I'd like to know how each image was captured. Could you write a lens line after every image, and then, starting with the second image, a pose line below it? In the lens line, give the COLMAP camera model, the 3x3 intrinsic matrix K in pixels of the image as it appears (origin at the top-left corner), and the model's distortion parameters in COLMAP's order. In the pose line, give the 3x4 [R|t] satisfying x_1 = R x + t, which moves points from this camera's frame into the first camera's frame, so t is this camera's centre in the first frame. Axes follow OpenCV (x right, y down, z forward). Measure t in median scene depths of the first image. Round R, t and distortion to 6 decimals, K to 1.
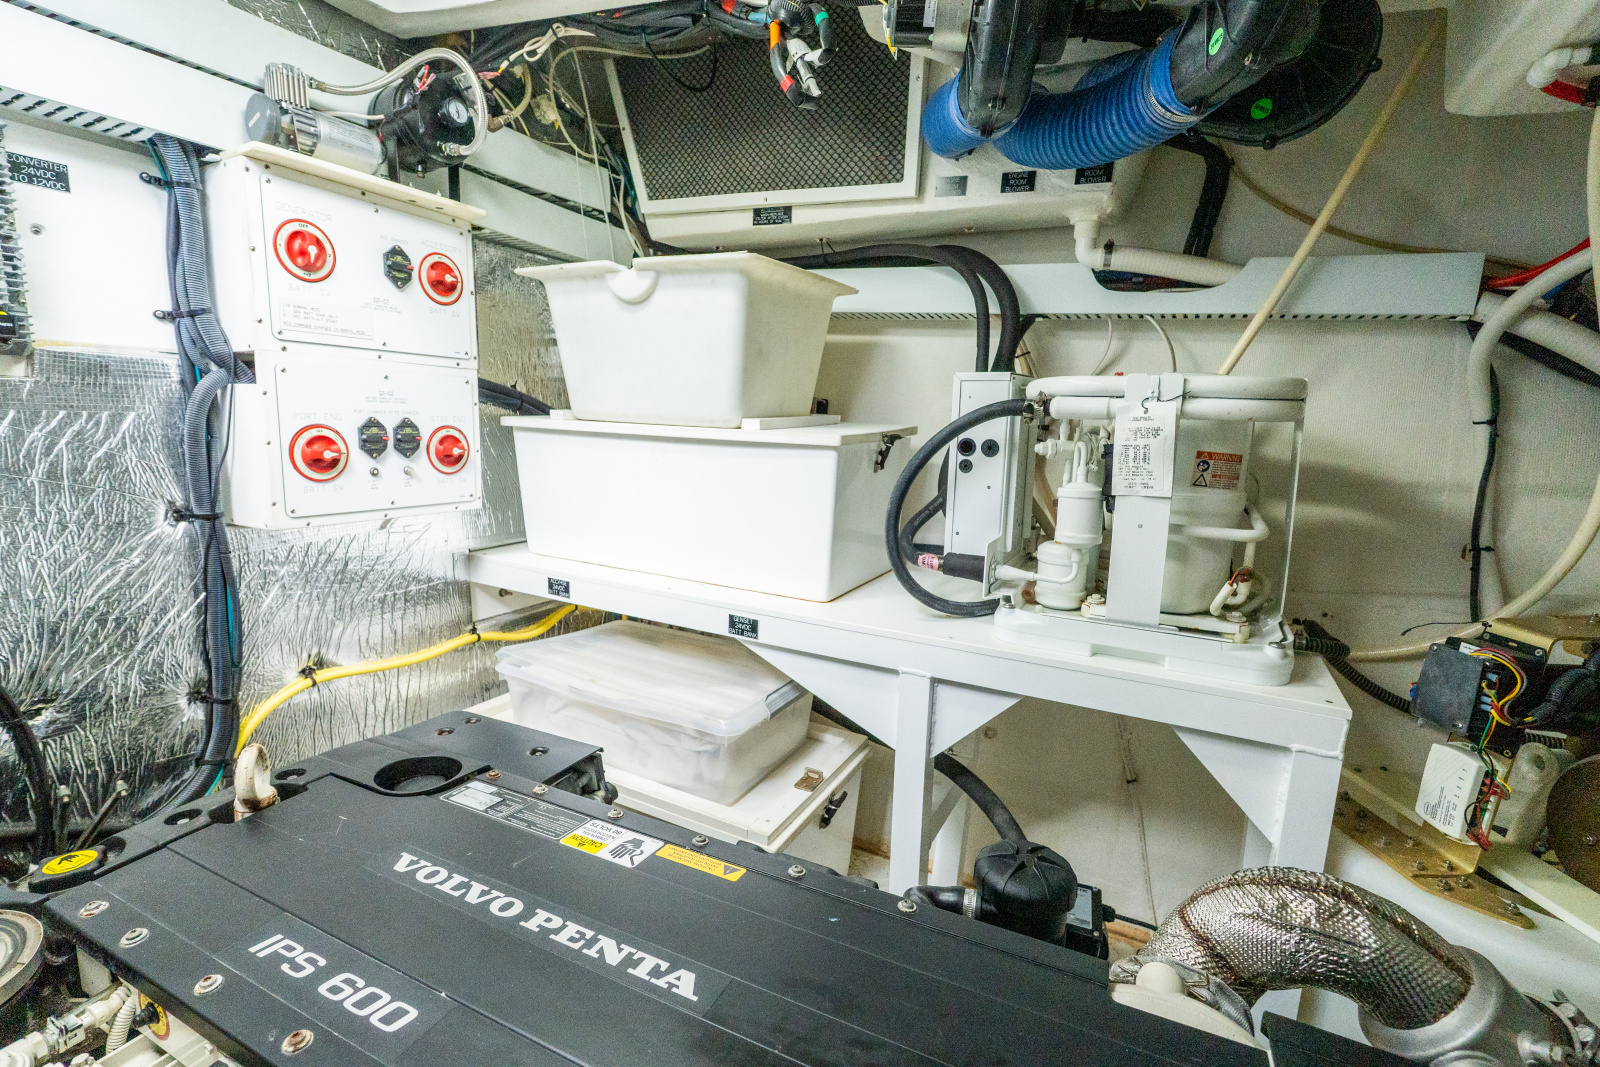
lens RADIAL K [[728.3, 0, 798.2], [0, 728.3, 539.1], [0, 0, 1]] dist [-0.007230, -0.000029]
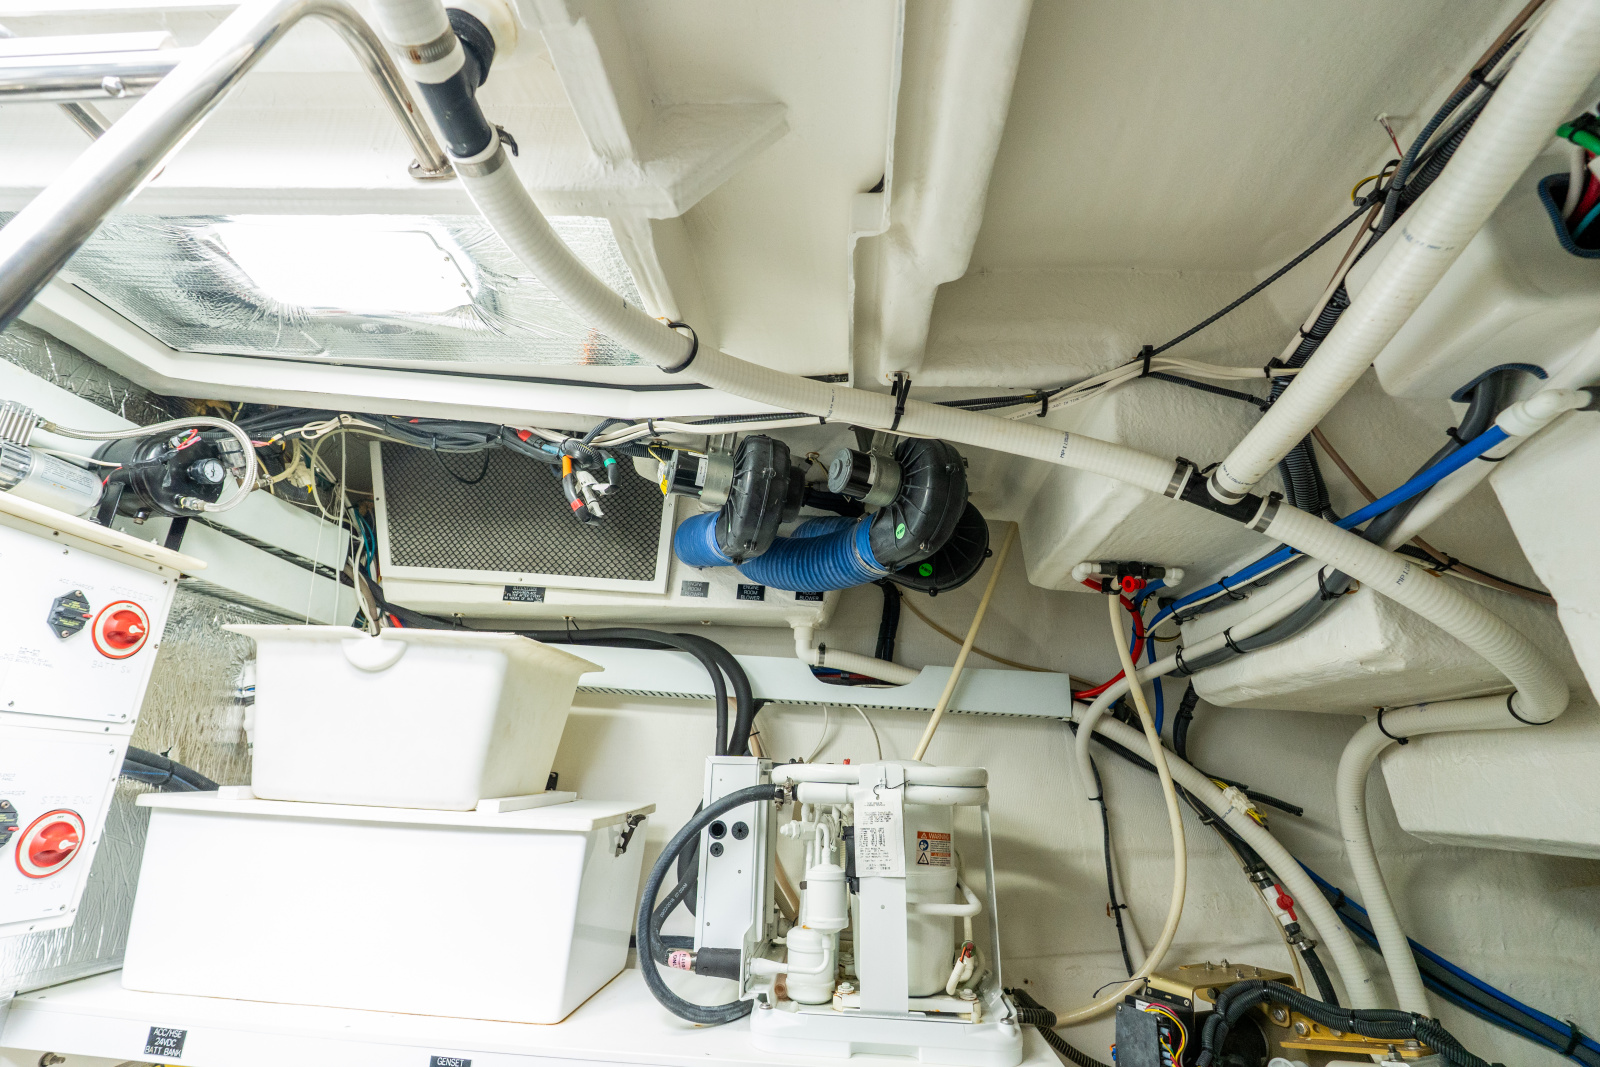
lens RADIAL K [[728.3, 0, 798.2], [0, 728.3, 539.1], [0, 0, 1]] dist [-0.007230, -0.000029]
pose [[0.917203, 0.127883, 0.377340, -0.100482], [0.060641, 0.891244, -0.449451, -0.021738], [-0.393779, 0.435120, 0.809697, -0.056630]]
